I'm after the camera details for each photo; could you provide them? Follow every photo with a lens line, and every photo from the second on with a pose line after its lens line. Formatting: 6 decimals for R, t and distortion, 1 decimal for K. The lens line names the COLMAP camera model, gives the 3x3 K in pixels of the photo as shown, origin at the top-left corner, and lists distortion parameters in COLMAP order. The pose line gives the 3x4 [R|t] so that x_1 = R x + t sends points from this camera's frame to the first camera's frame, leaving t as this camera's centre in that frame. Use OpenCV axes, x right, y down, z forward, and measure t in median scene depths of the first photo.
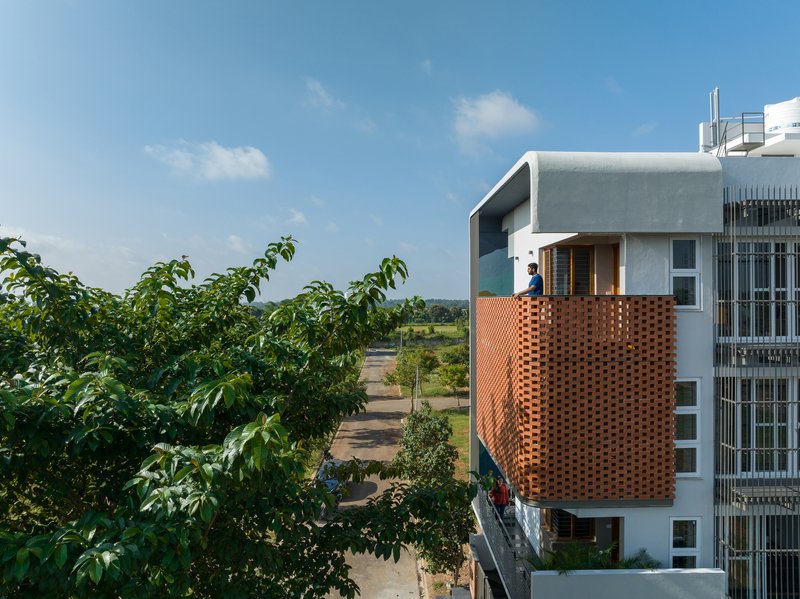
lens RADIAL K [[563.7, 0, 396.8], [0, 563.7, 300.6], [0, 0, 1]] dist [-0.041949, 0.027784]
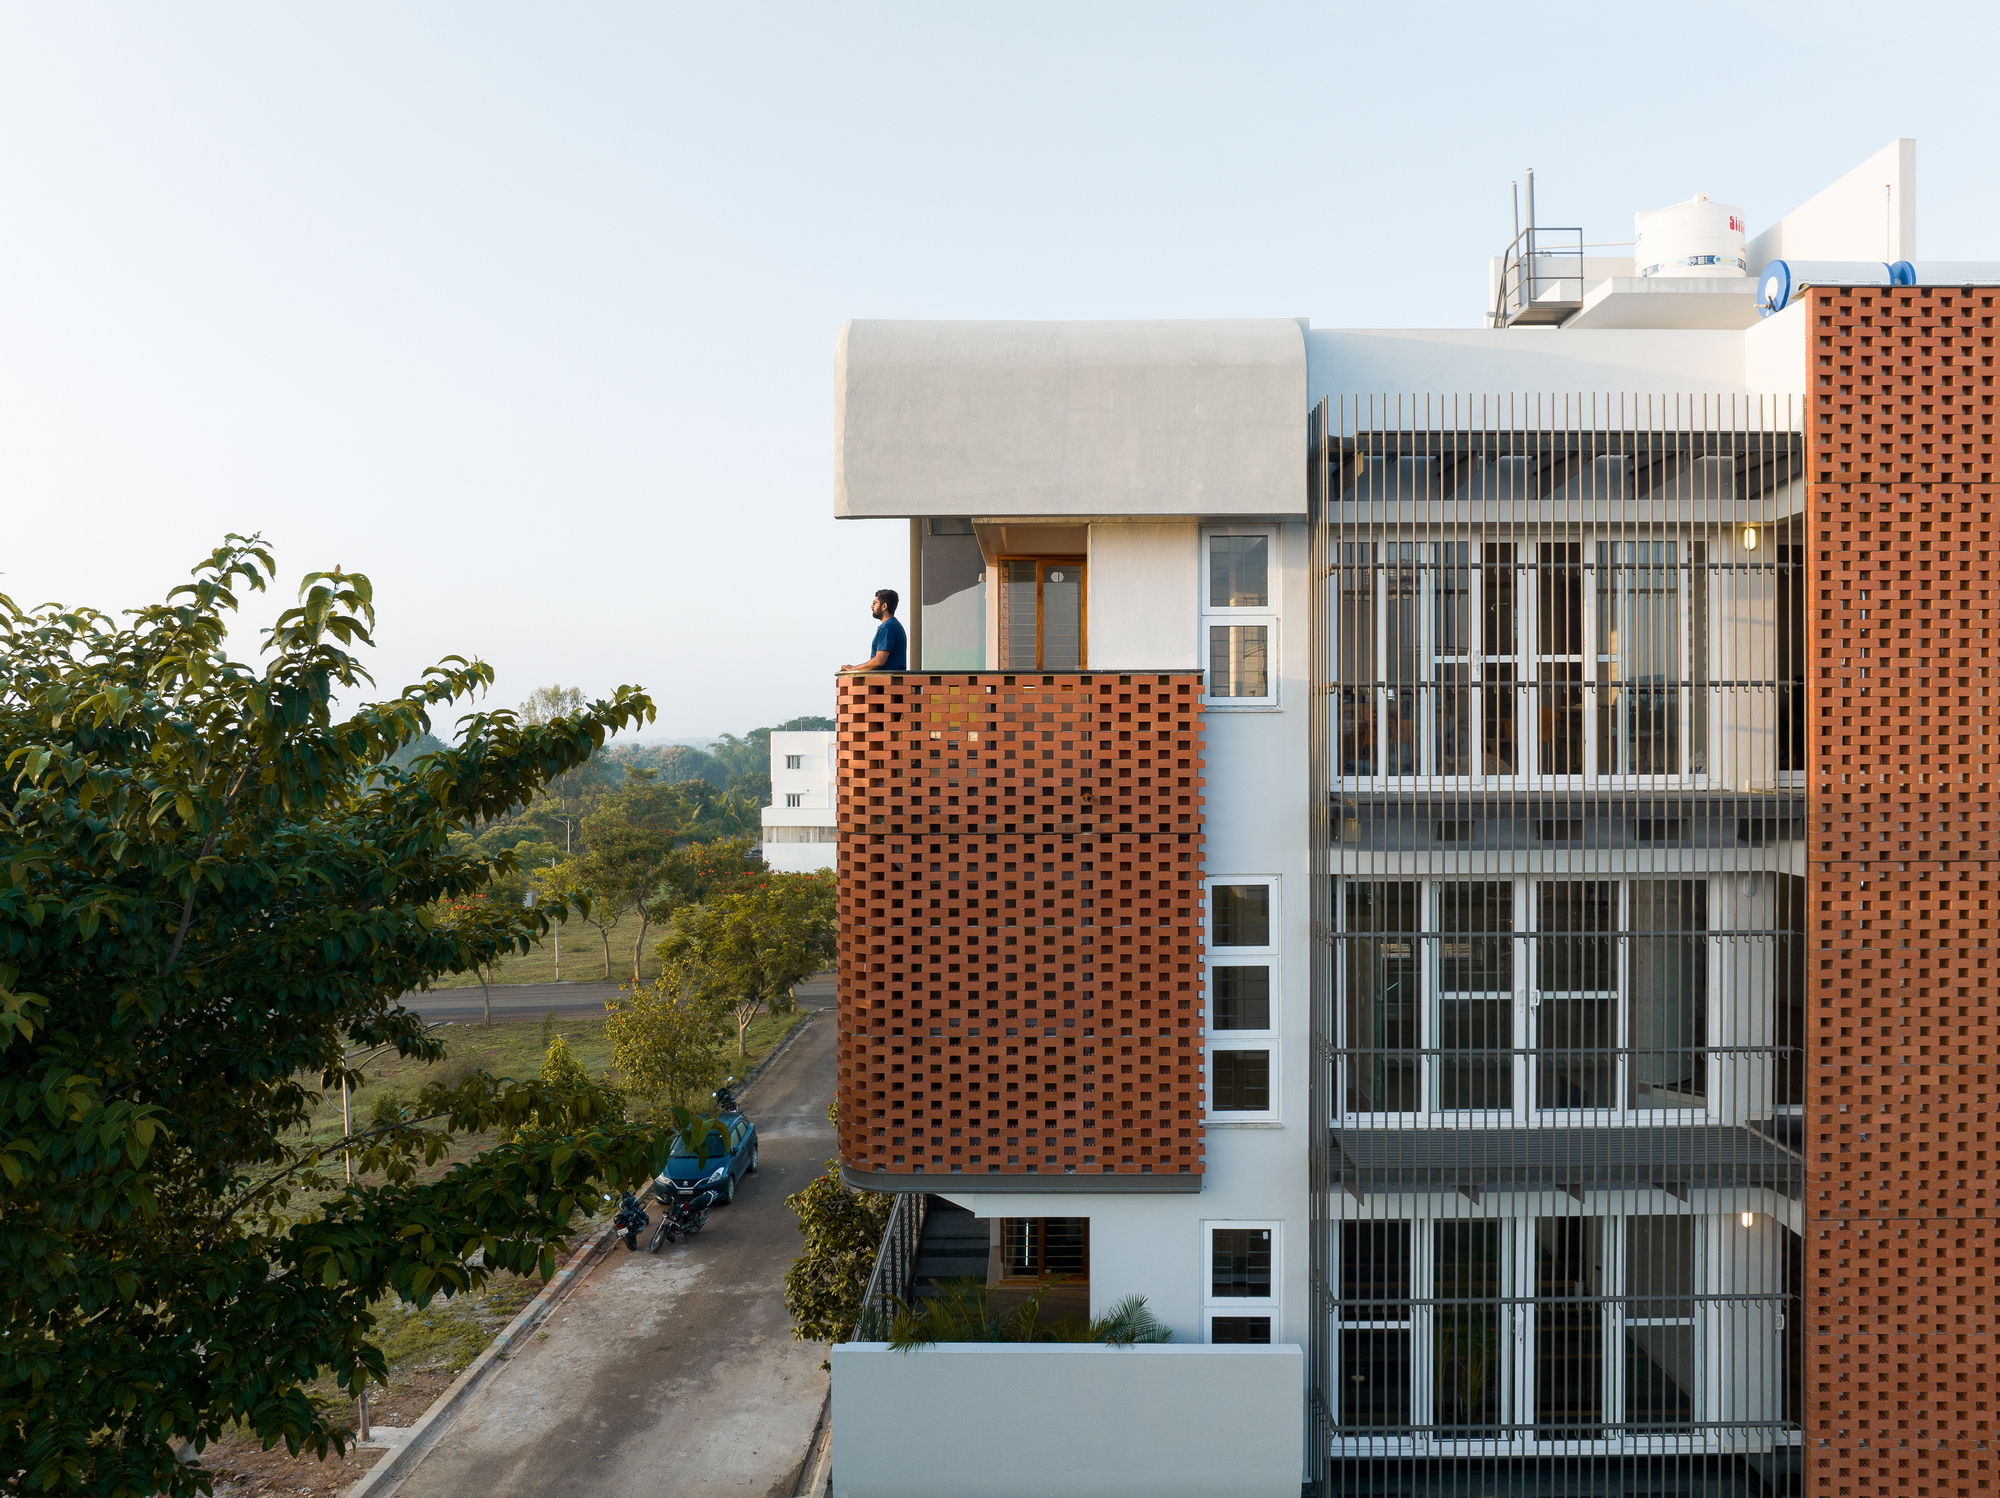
lens RADIAL K [[1409.2, 0, 1023.6], [0, 1409.2, 719.7], [0, 0, 1]] dist [-0.041949, 0.027784]
pose [[0.999401, -0.001002, -0.034596, 0.403229], [0.000668, 0.999953, -0.009662, 0.035654], [0.034604, 0.009633, 0.999355, -0.025727]]
